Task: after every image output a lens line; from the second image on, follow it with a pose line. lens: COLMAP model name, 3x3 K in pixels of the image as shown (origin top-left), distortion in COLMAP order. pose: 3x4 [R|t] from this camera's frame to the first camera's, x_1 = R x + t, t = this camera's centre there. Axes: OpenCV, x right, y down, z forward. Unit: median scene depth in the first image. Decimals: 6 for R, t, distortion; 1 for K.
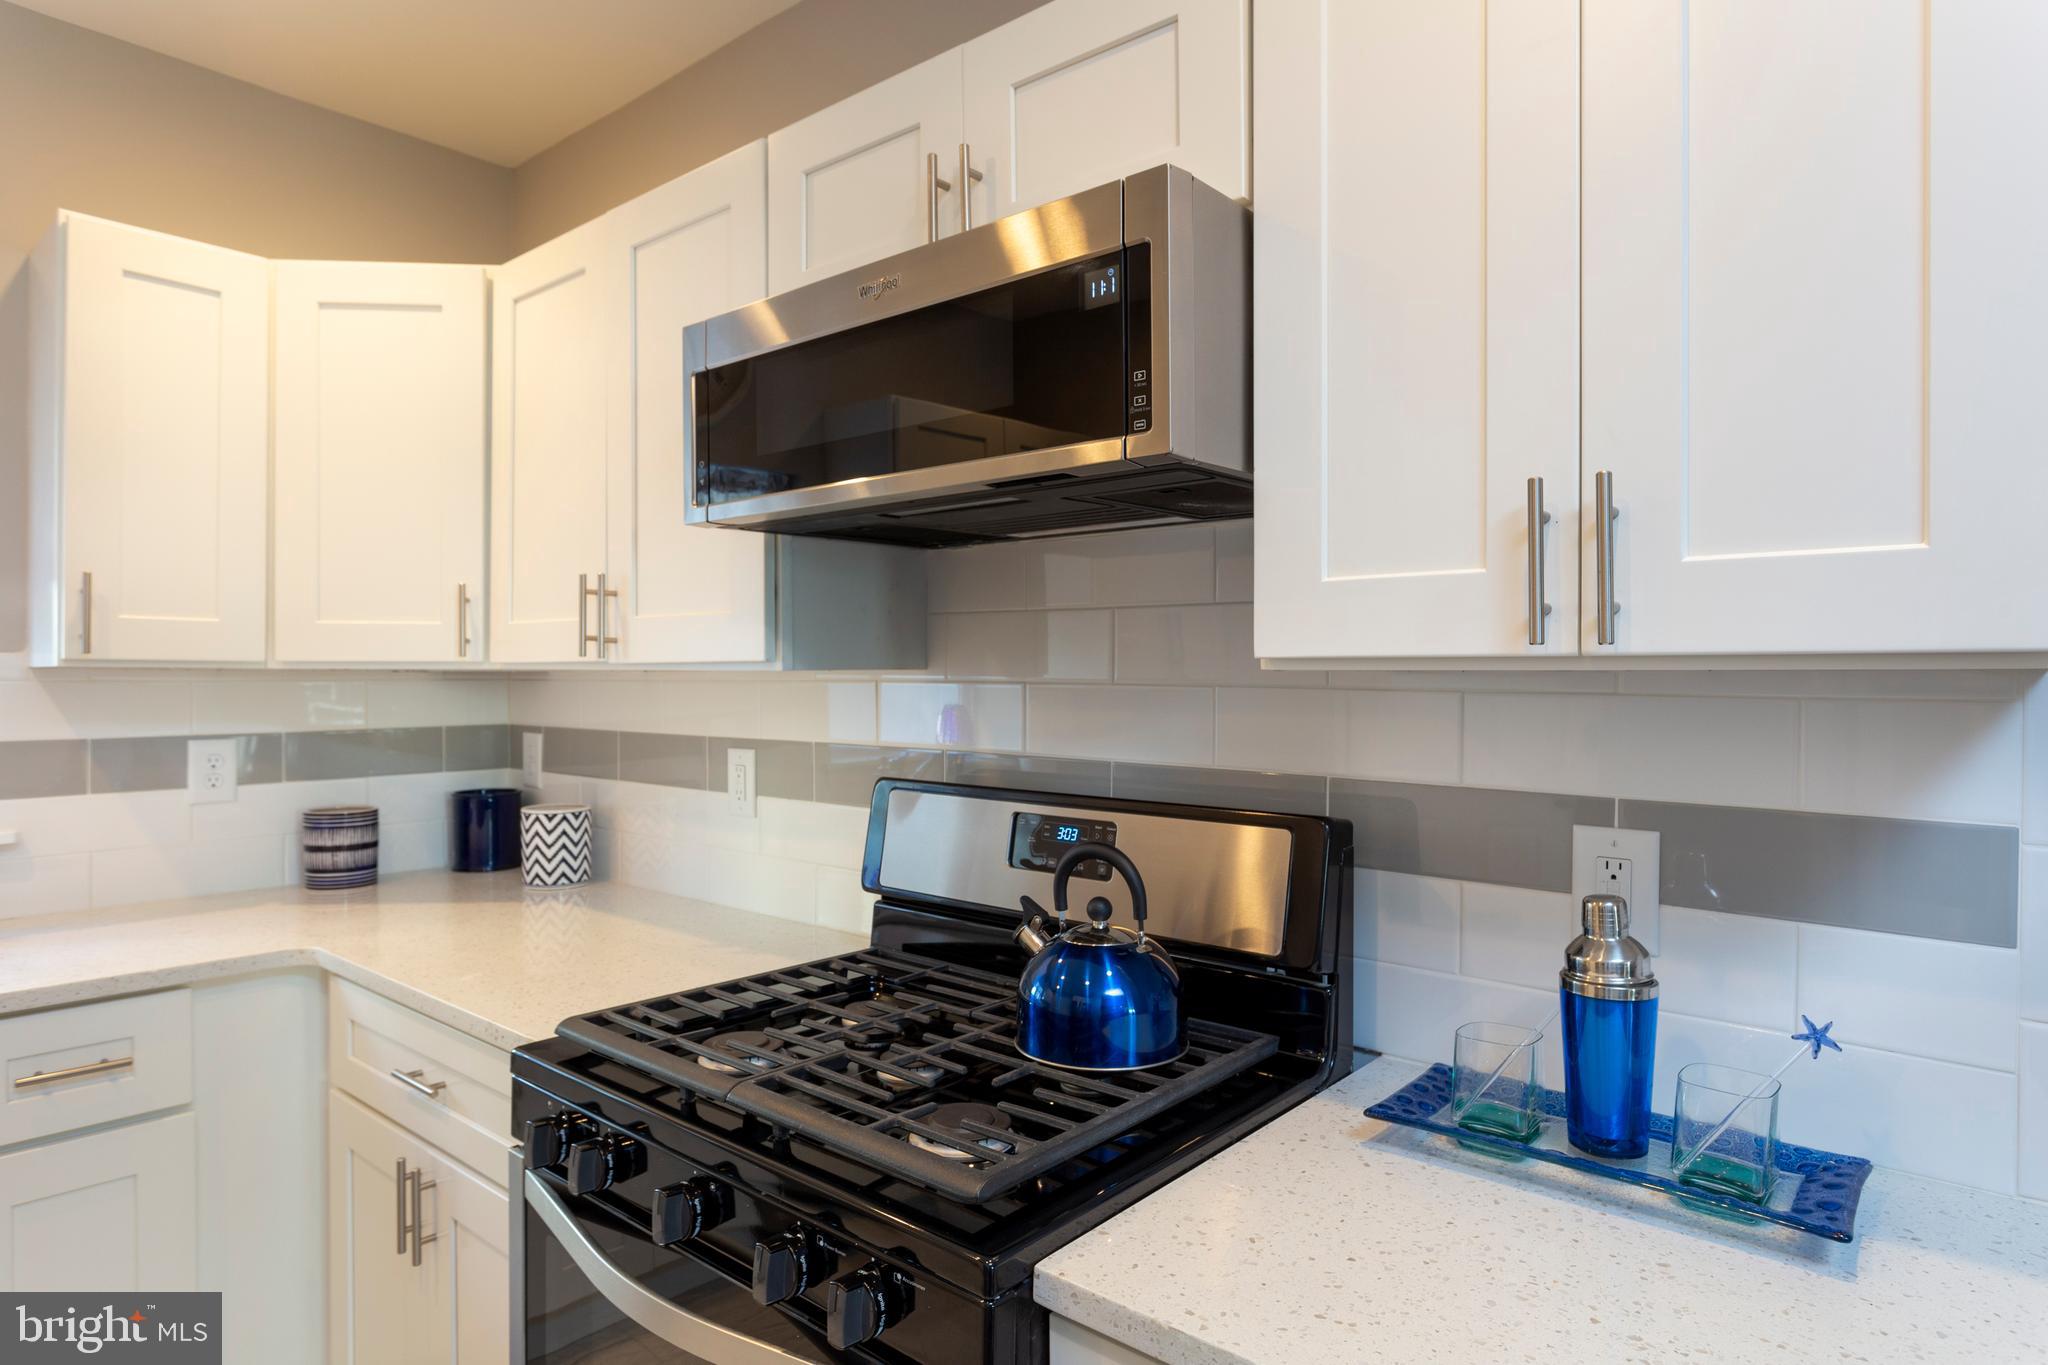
lens RADIAL K [[1110.0, 0, 980.3], [0, 1110.0, 684.1], [0, 0, 1]] dist [-0.008659, -0.000289]
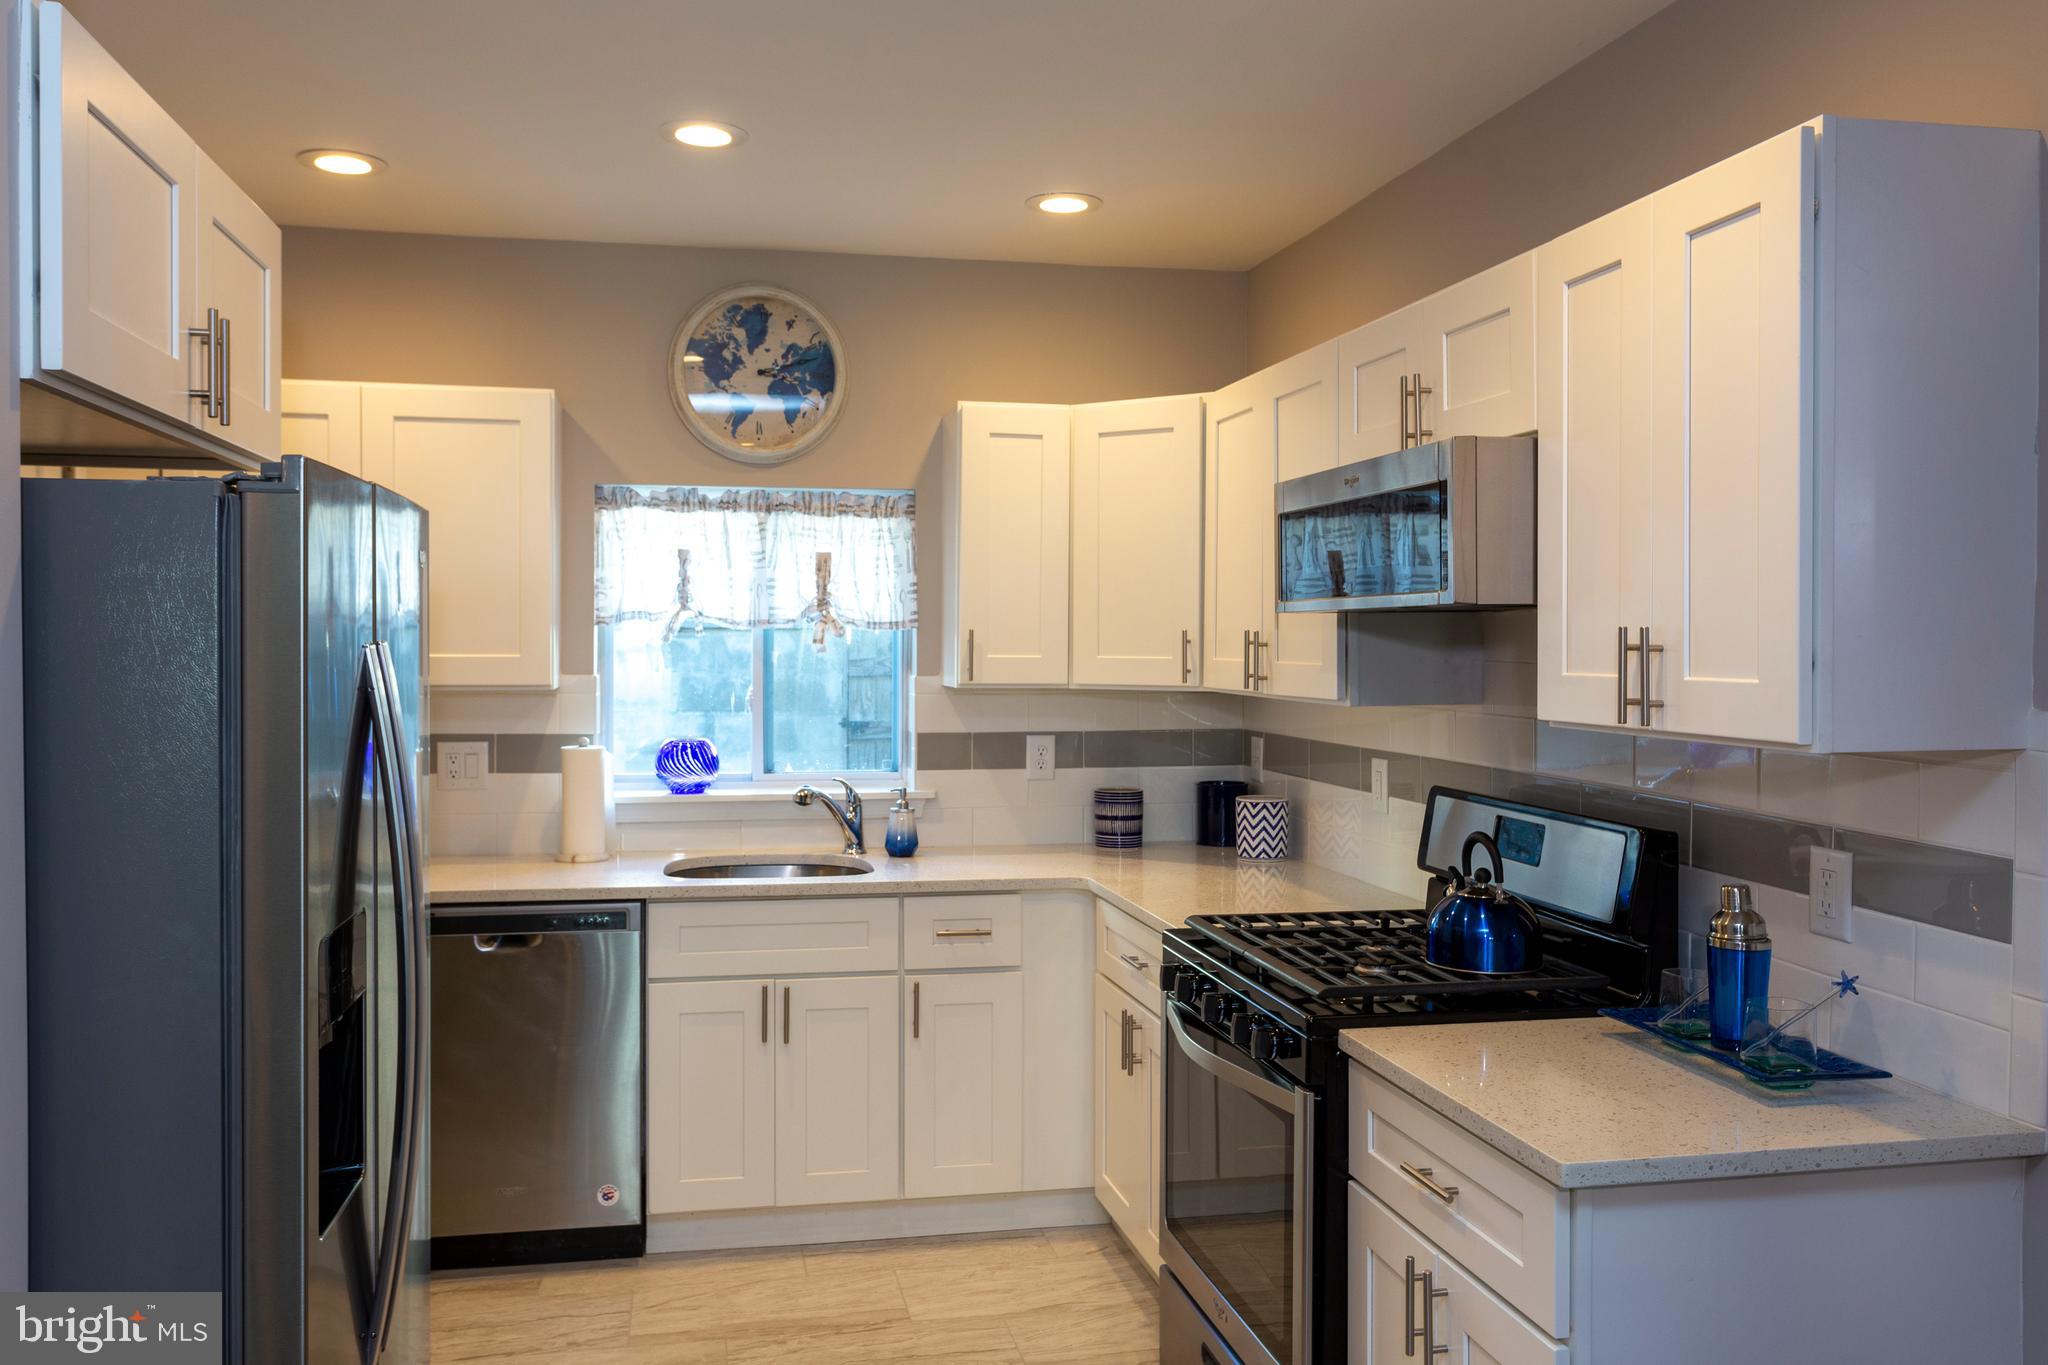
lens RADIAL K [[1580.1, 0, 1016.6], [0, 1580.1, 648.9], [0, 0, 1]] dist [0.005000, 0.002623]
pose [[0.793594, 0.003681, -0.608437, 0.699328], [-0.003707, 0.999992, 0.001215, -0.085141], [0.608436, 0.001291, 0.793602, -0.854890]]
